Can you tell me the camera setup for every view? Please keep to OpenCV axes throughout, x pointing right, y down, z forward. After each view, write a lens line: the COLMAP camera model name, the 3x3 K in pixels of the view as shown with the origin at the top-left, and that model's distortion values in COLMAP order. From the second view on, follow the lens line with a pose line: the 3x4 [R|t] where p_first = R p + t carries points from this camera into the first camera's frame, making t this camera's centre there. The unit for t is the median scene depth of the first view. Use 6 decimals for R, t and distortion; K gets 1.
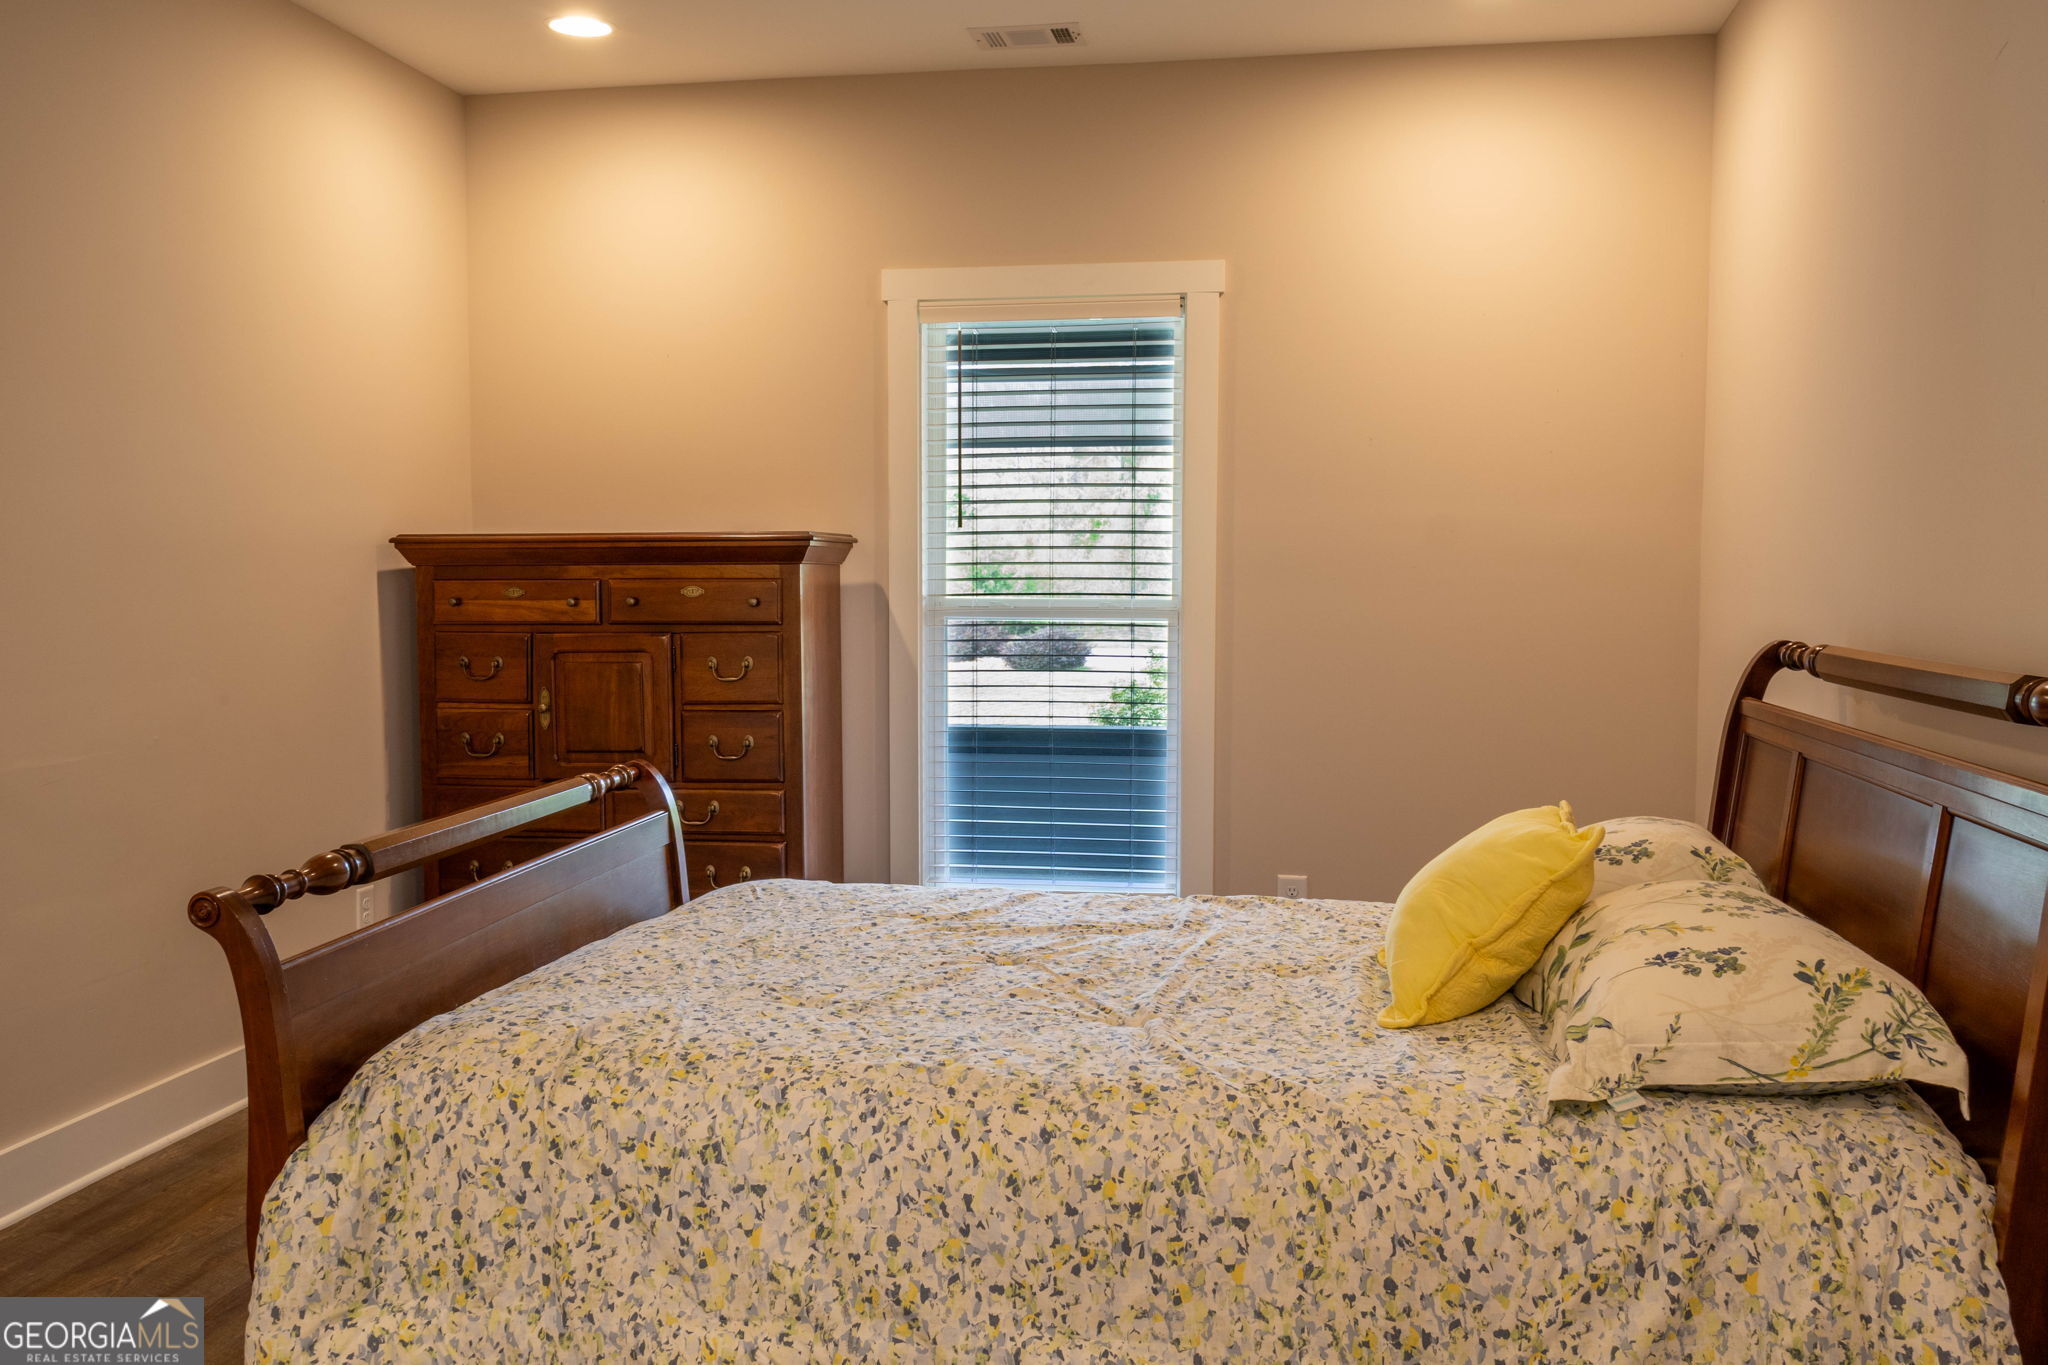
lens RADIAL K [[1716.1, 0, 950.8], [0, 1716.1, 676.9], [0, 0, 1]] dist [0.016612, -0.000084]
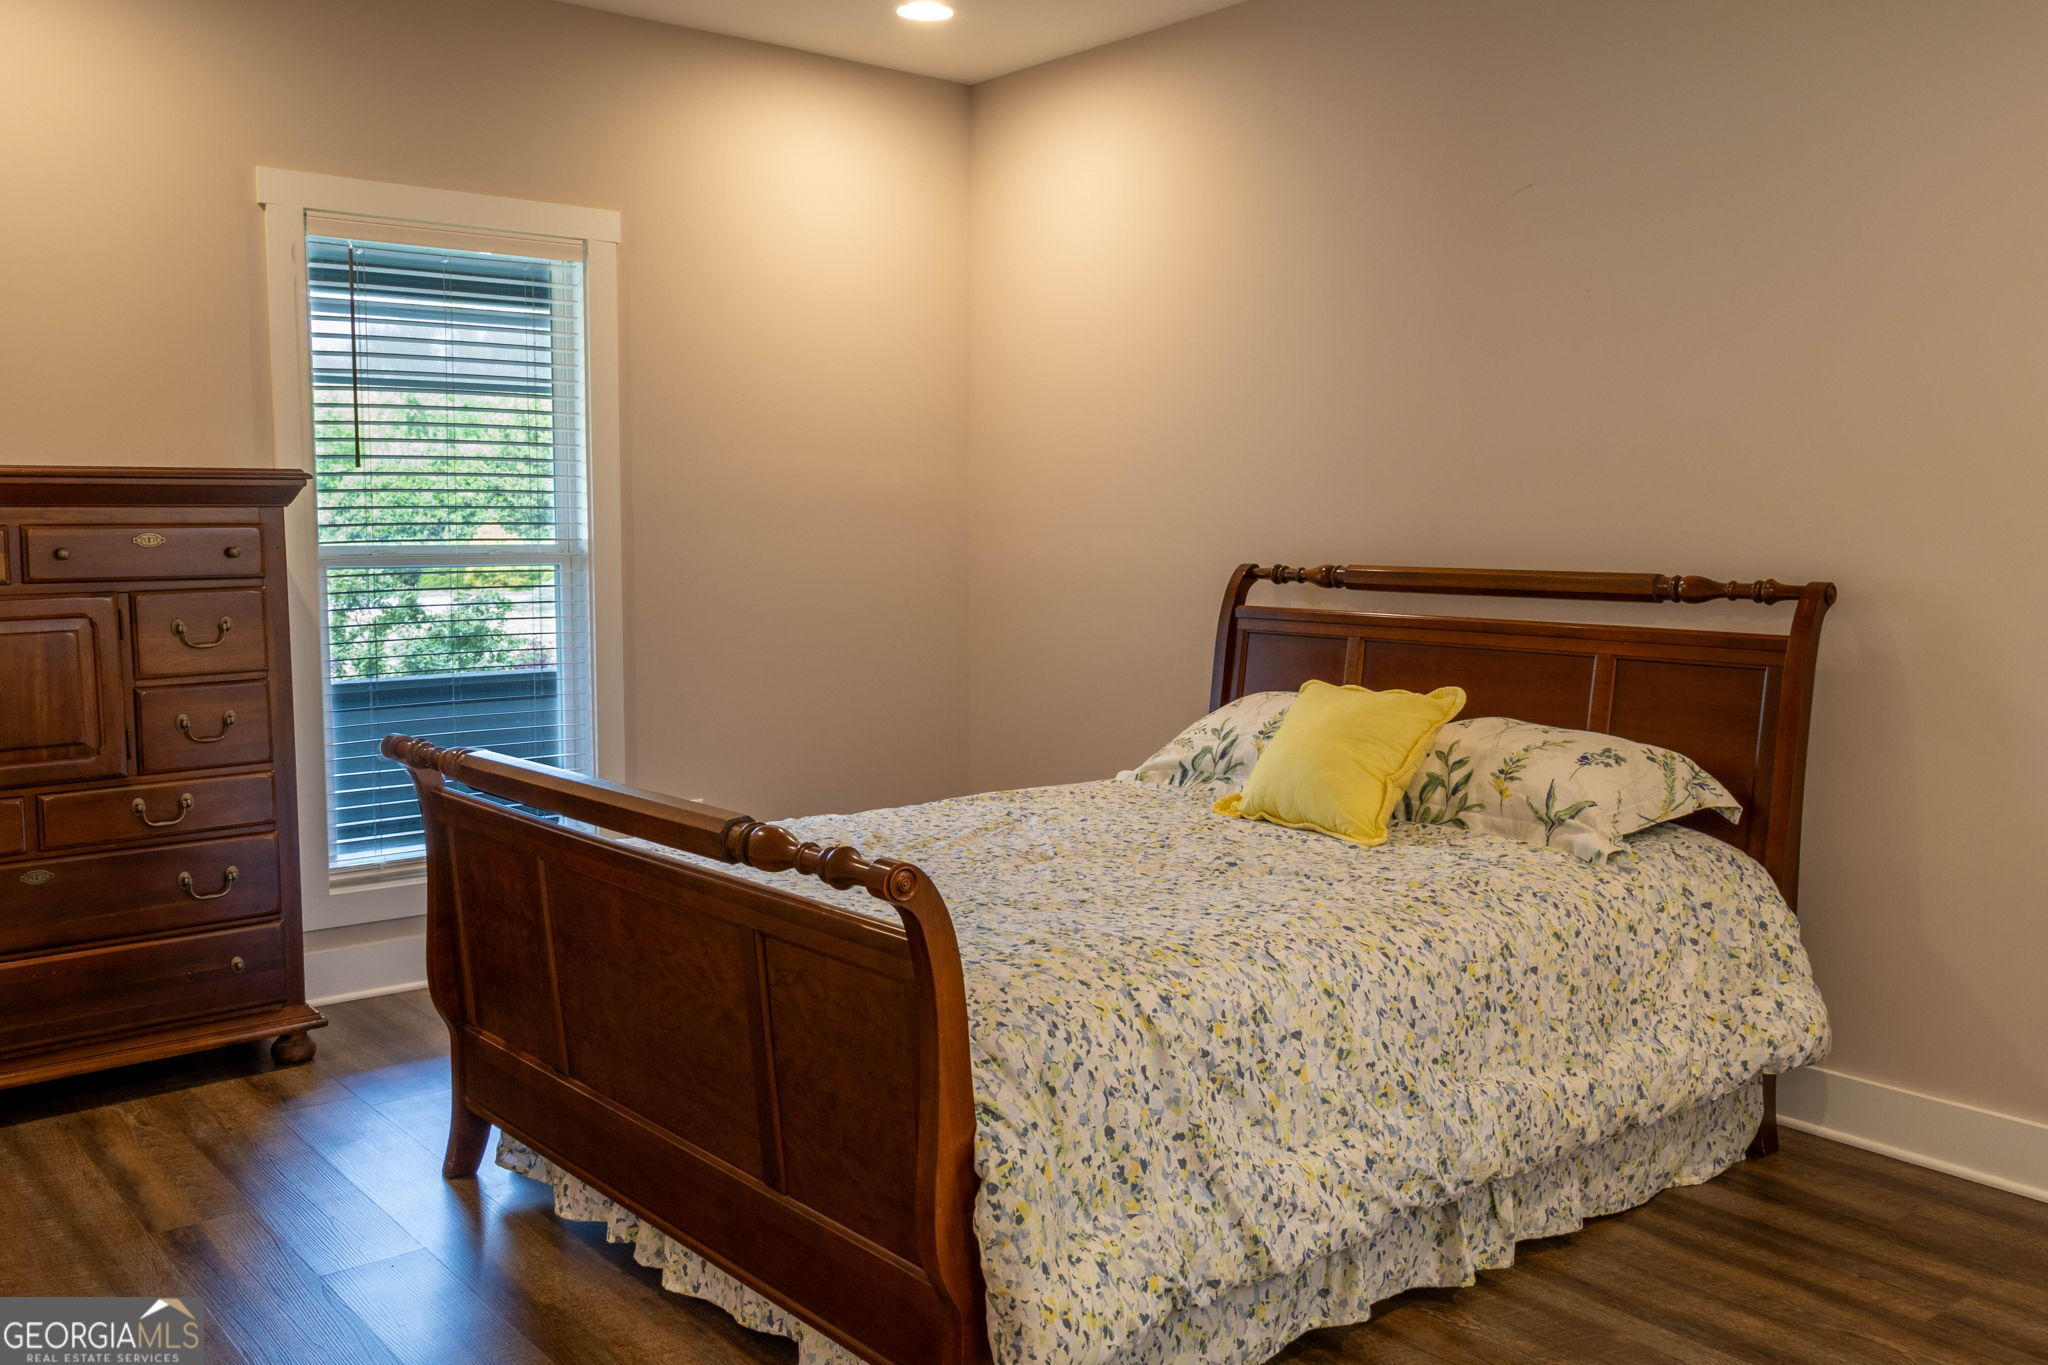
lens RADIAL K [[1716.1, 0, 950.8], [0, 1716.1, 676.9], [0, 0, 1]] dist [0.016612, -0.000084]
pose [[0.667895, -0.071211, 0.740841, -1.098582], [0.048242, 0.997461, 0.052386, -0.021015], [-0.742691, 0.000751, 0.669634, 0.372517]]
